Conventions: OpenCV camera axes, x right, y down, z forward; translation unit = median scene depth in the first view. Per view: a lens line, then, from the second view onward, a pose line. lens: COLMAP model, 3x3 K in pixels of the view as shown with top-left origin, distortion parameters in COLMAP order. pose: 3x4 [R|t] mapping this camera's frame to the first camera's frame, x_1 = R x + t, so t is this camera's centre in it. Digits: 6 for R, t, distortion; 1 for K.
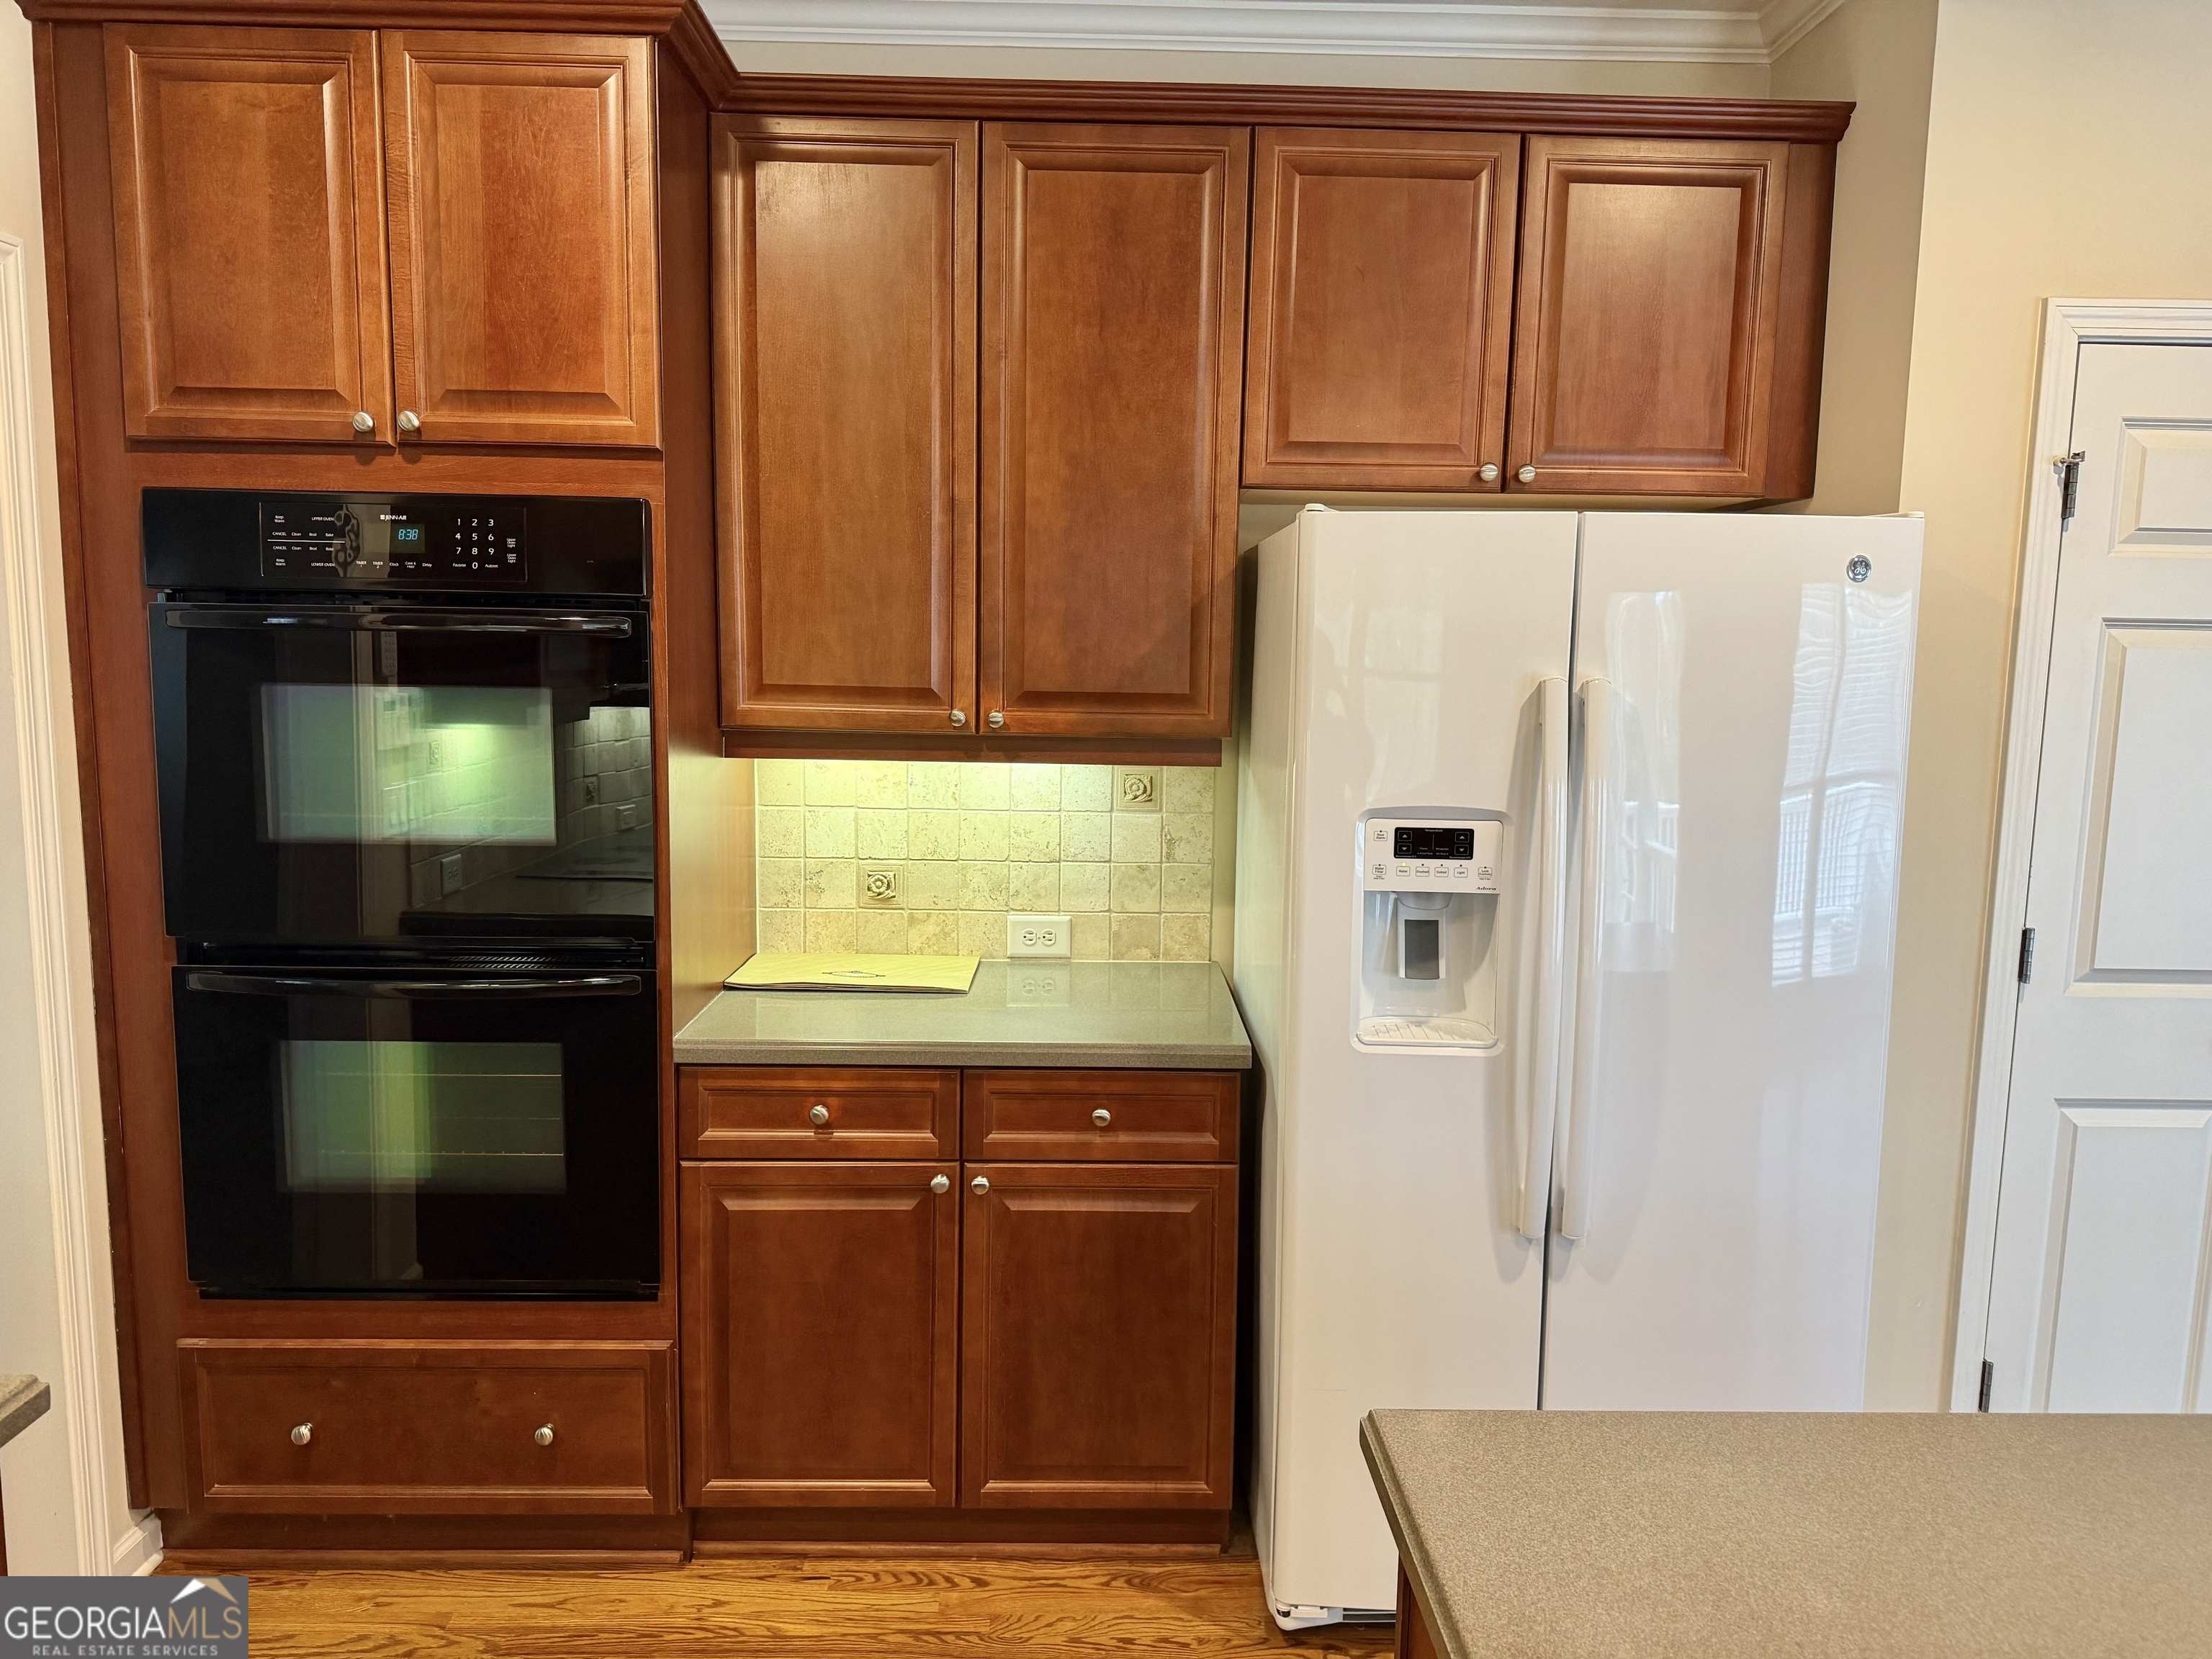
lens RADIAL K [[1549.6, 0, 1128.4], [0, 1549.6, 834.7], [0, 0, 1]] dist [0.046391, -0.058197]
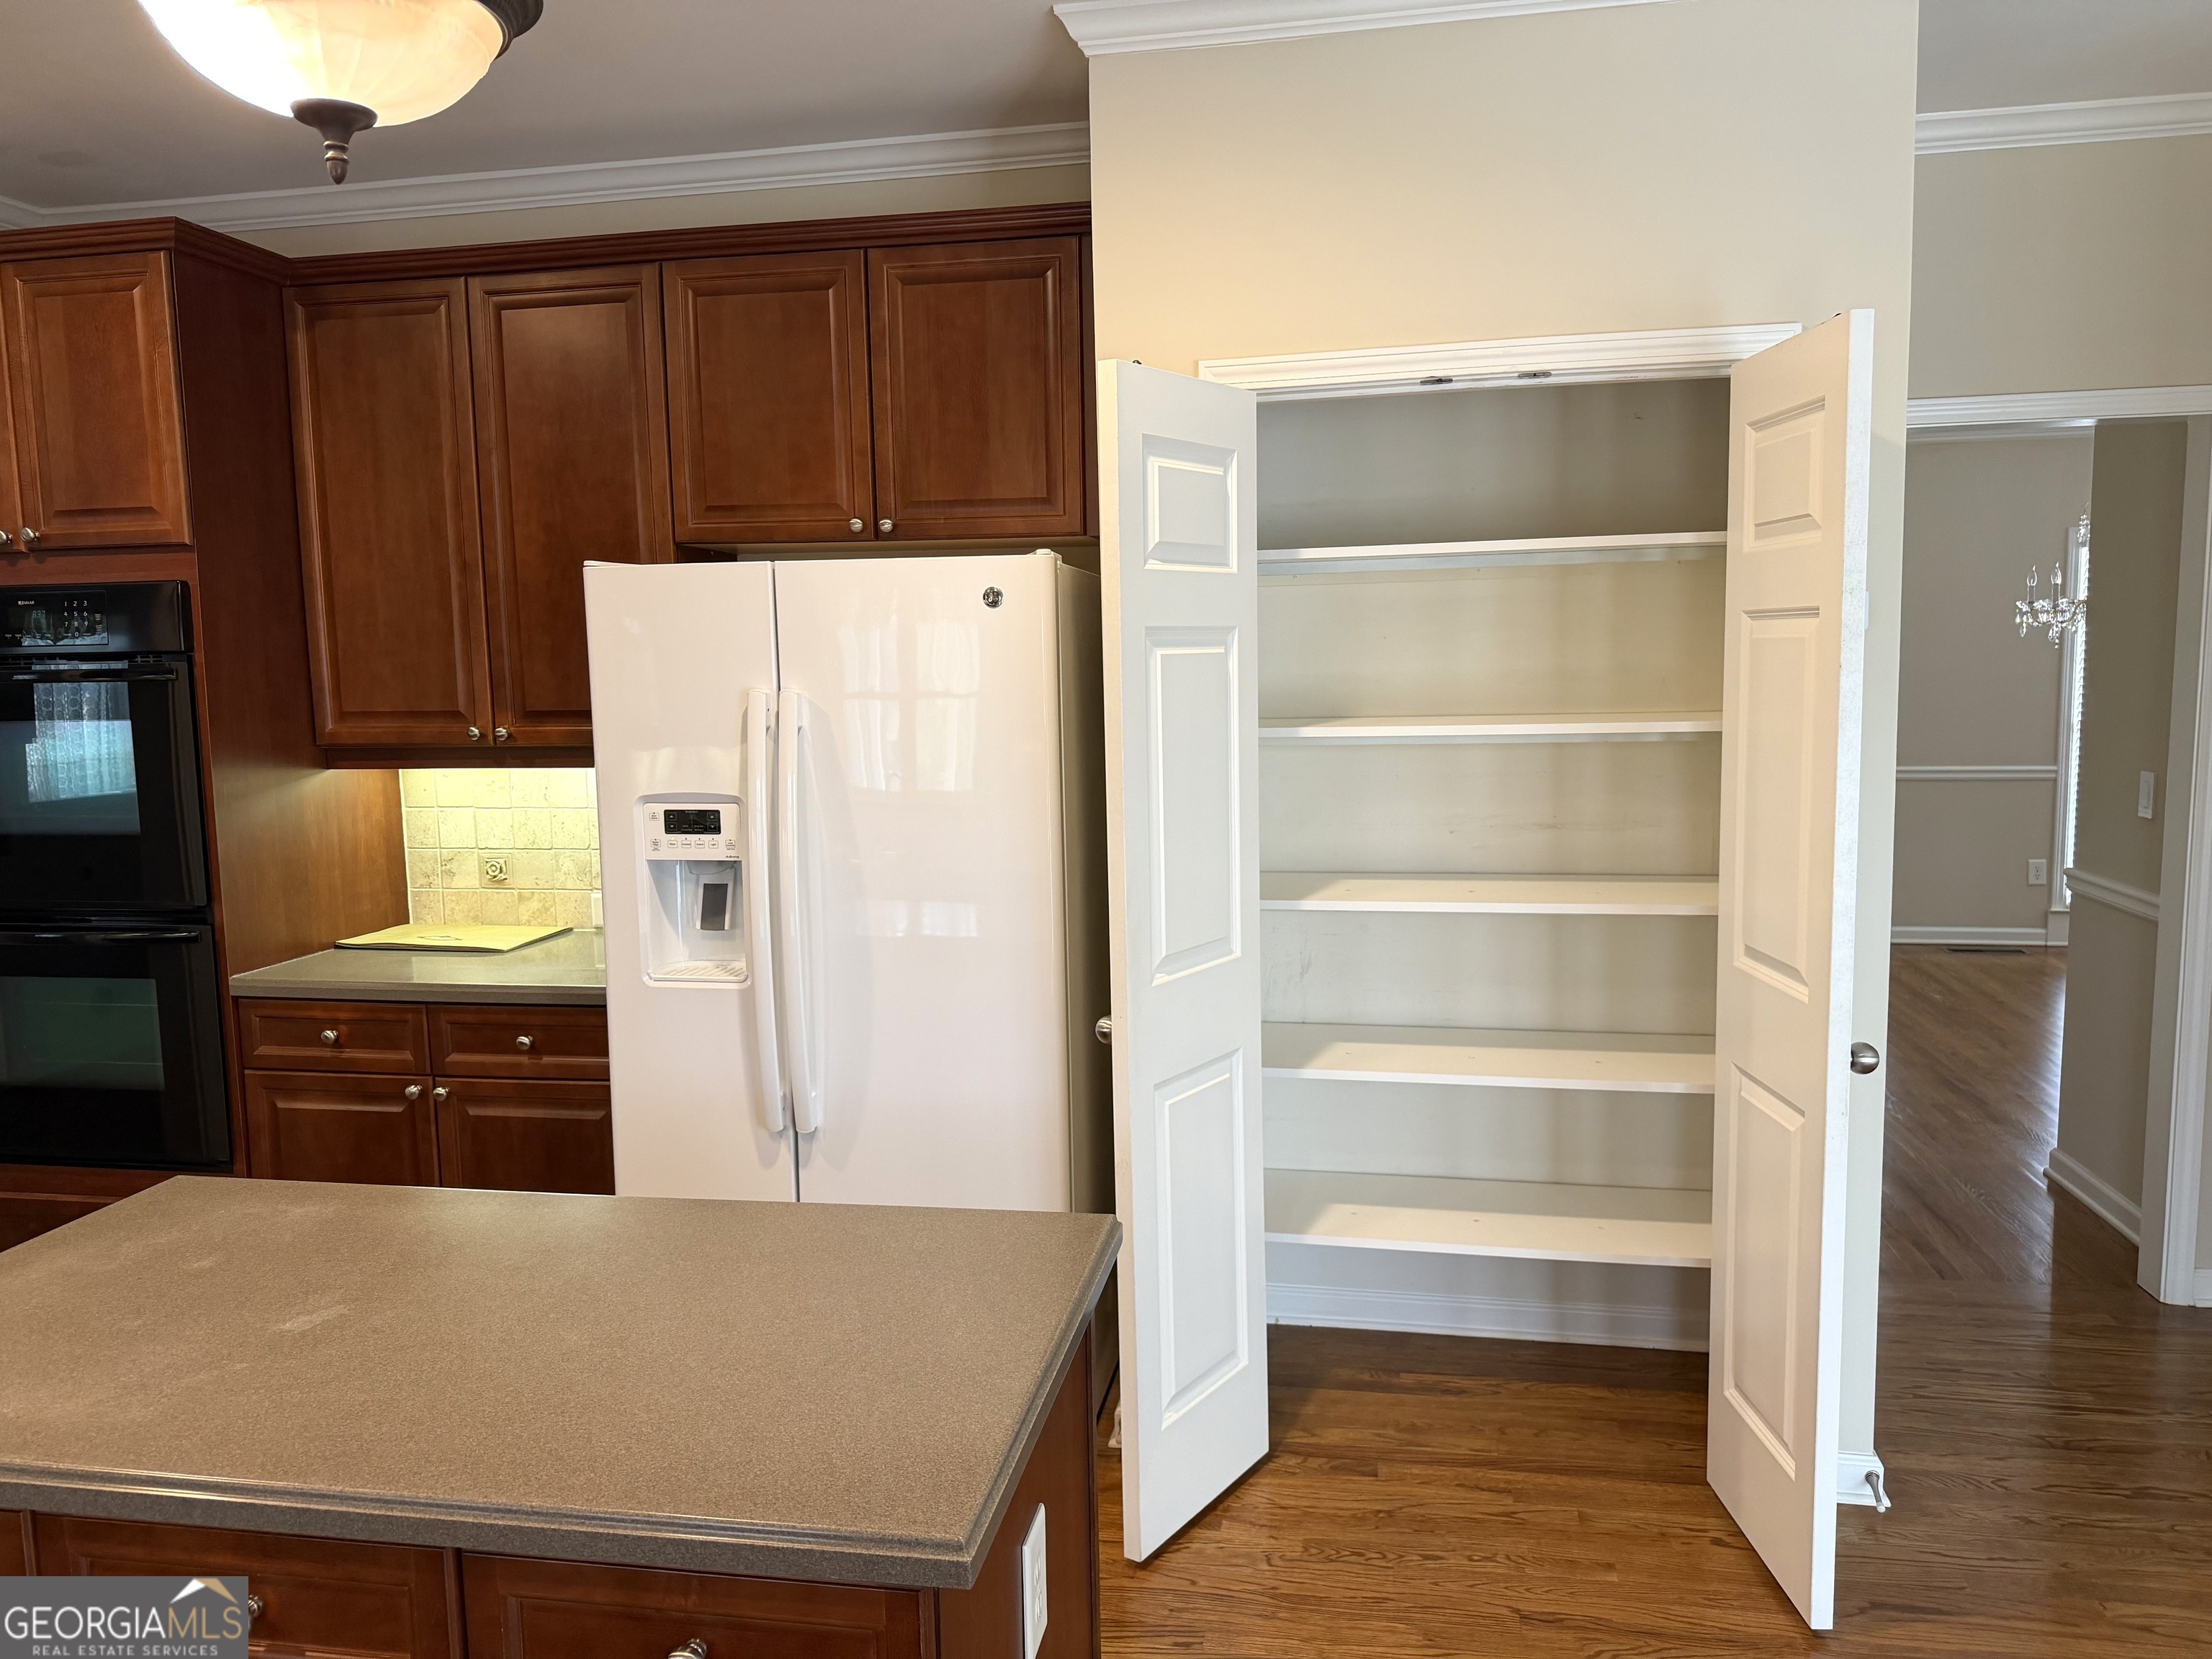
lens RADIAL K [[1549.6, 0, 1094.9], [0, 1549.6, 829.1], [0, 0, 1]] dist [0.046391, -0.058197]
pose [[0.978261, -0.013746, -0.206920, 0.710972], [0.009948, 0.999763, -0.019385, 0.035702], [0.207137, 0.016905, 0.978166, -0.164585]]
